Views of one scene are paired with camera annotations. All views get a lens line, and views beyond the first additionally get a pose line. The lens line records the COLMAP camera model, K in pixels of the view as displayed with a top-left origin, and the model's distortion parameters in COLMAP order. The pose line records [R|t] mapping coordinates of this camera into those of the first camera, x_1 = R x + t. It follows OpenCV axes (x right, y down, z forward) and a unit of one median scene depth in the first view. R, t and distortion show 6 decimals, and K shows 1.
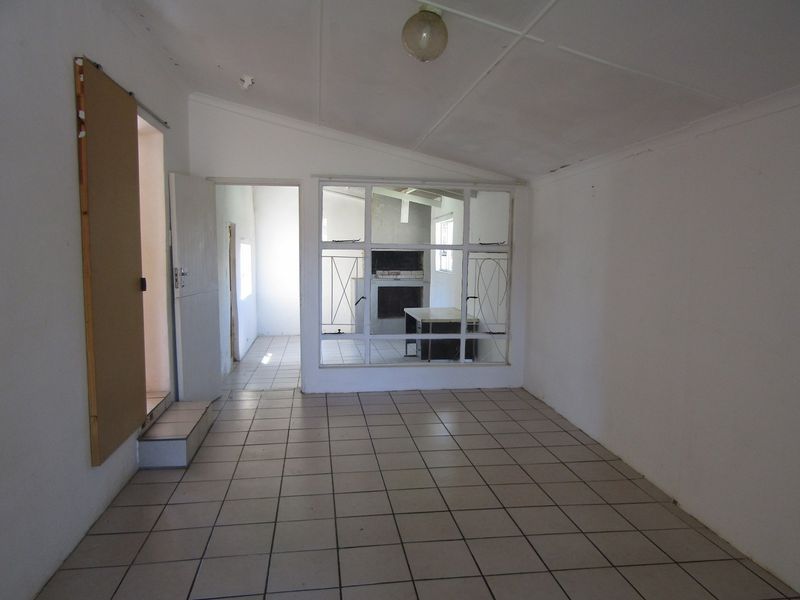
lens RADIAL K [[567.7, 0, 401.1], [0, 567.7, 299.5], [0, 0, 1]] dist [-0.010420, 0.000483]
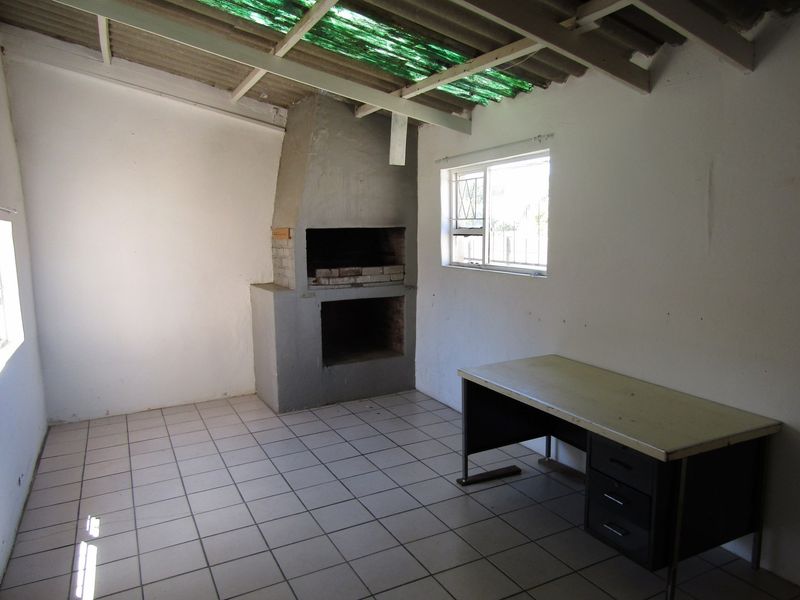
lens RADIAL K [[567.7, 0, 397.6], [0, 567.7, 305.7], [0, 0, 1]] dist [-0.010420, 0.000483]
pose [[0.941902, -0.065372, 0.329464, -0.140000], [0.053180, 0.997530, 0.045893, -0.038251], [-0.331650, -0.025706, 0.943052, 0.512821]]
